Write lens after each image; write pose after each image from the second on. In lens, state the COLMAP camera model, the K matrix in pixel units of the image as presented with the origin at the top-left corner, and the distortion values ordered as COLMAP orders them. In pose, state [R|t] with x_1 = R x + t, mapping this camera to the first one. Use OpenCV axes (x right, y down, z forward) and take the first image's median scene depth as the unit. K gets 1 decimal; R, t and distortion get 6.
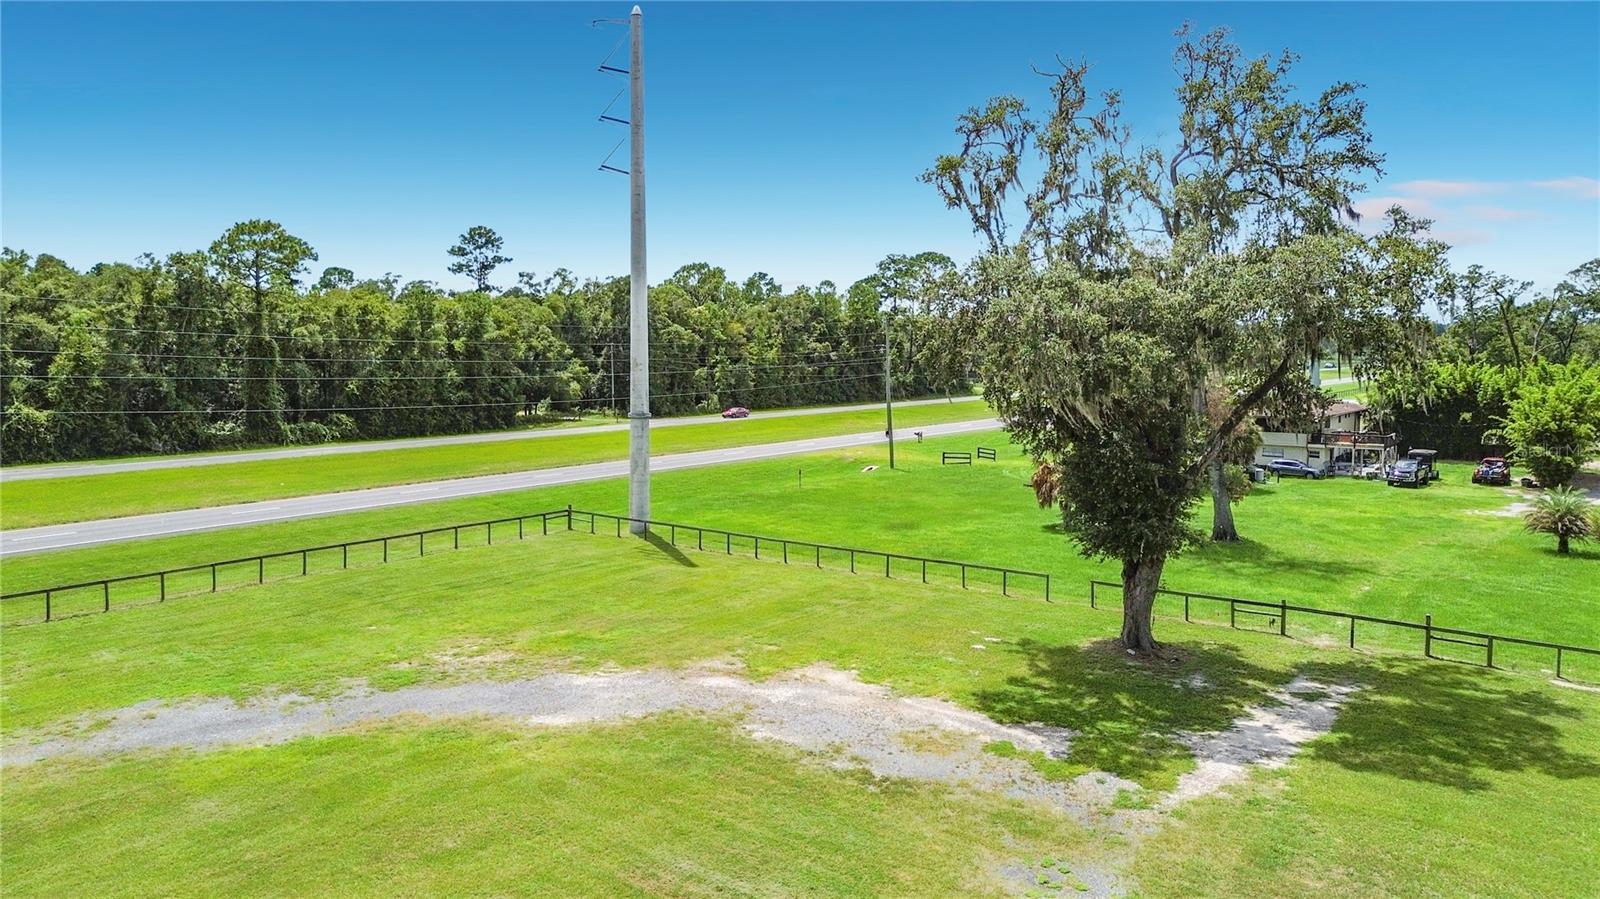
lens RADIAL K [[1140.2, 0, 803.7], [0, 1140.2, 473.2], [0, 0, 1]] dist [0.059256, -0.037811]
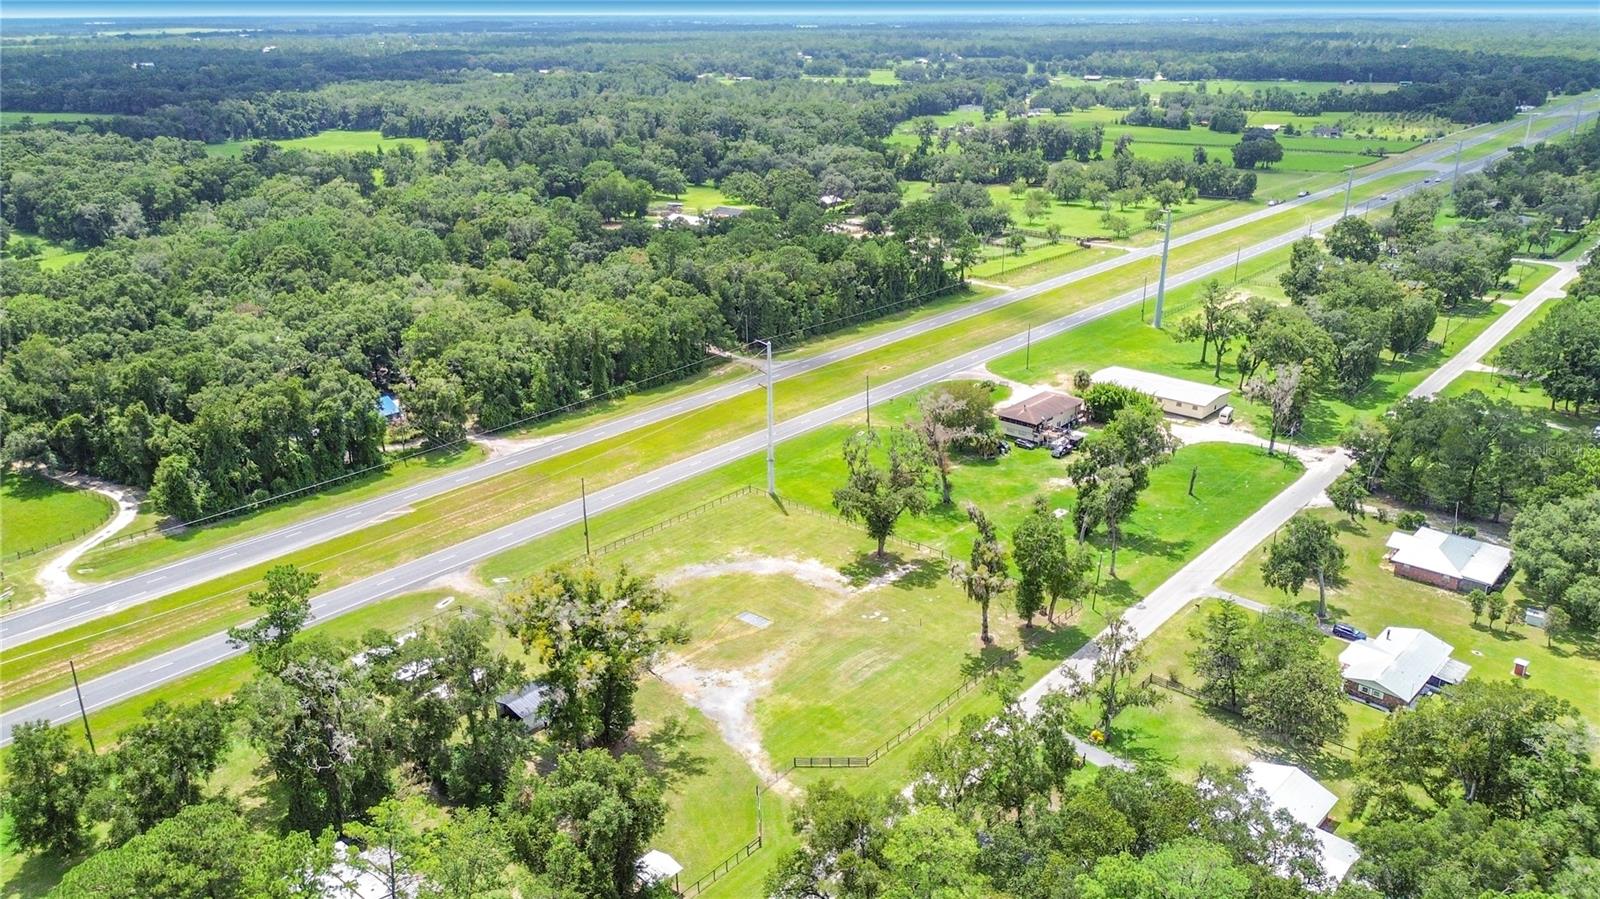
lens RADIAL K [[1164.7, 0, 803.8], [0, 1164.7, 446.9], [0, 0, 1]] dist [0.039716, -0.058059]
pose [[0.996116, 0.019715, -0.085809, 0.098739], [0.001371, 0.971017, 0.239007, -0.371103], [0.088034, -0.238196, 0.967219, -0.926715]]
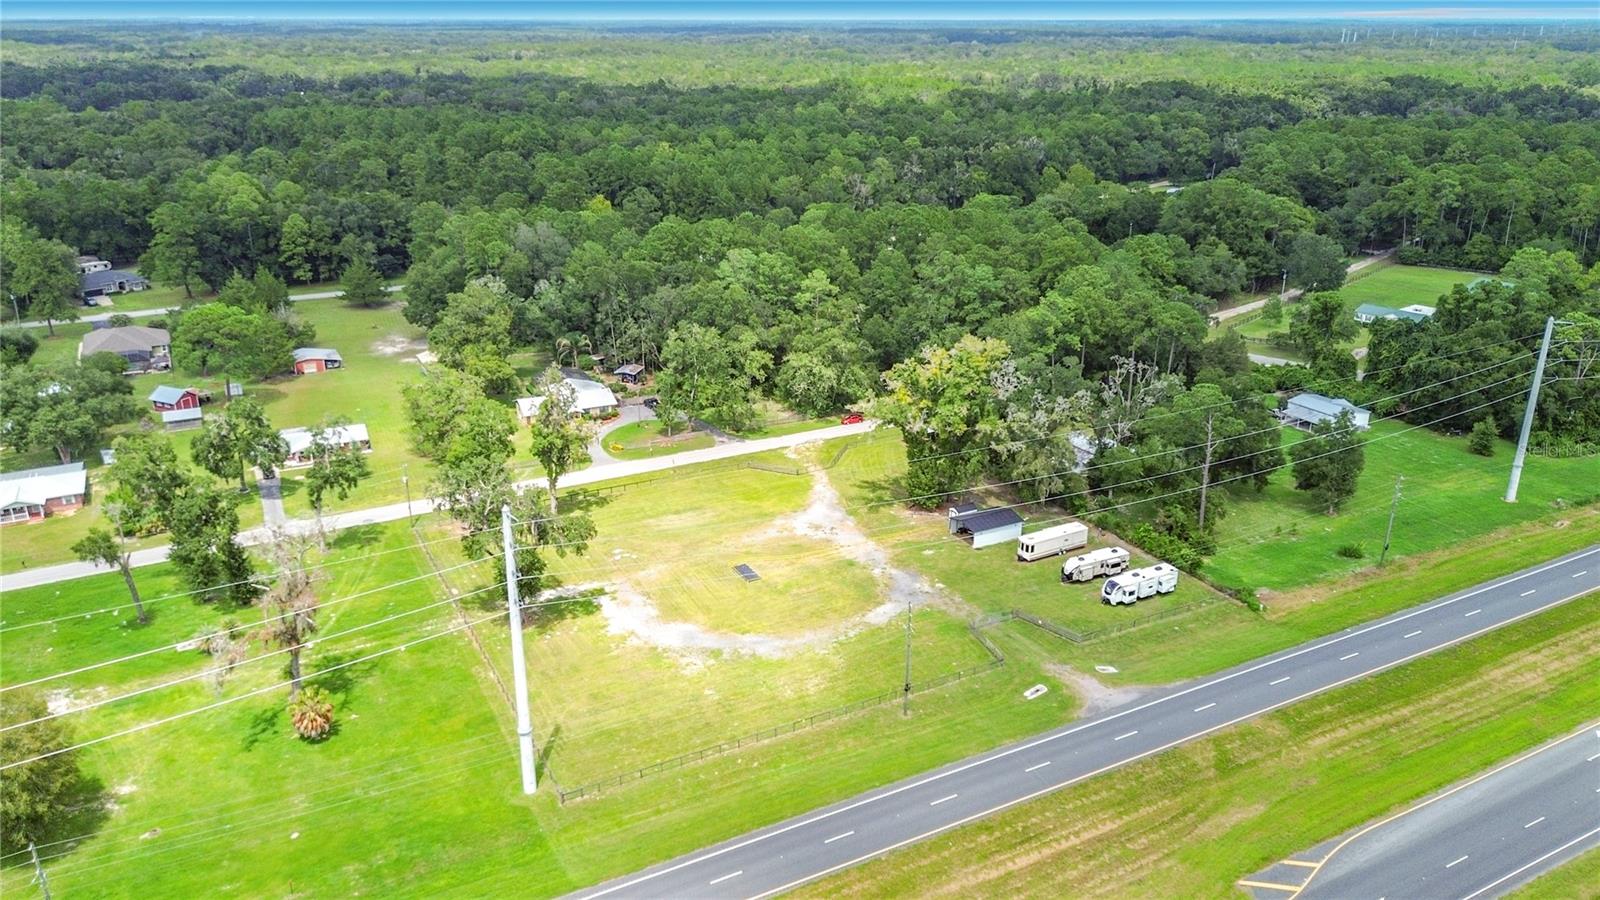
lens RADIAL K [[1164.7, 0, 803.8], [0, 1164.7, 447.4], [0, 0, 1]] dist [0.039716, -0.058059]
pose [[-0.901257, -0.157154, 0.403780, -0.473464], [0.042756, 0.895100, 0.443812, -0.481386], [-0.431170, 0.417252, -0.799996, 0.846350]]
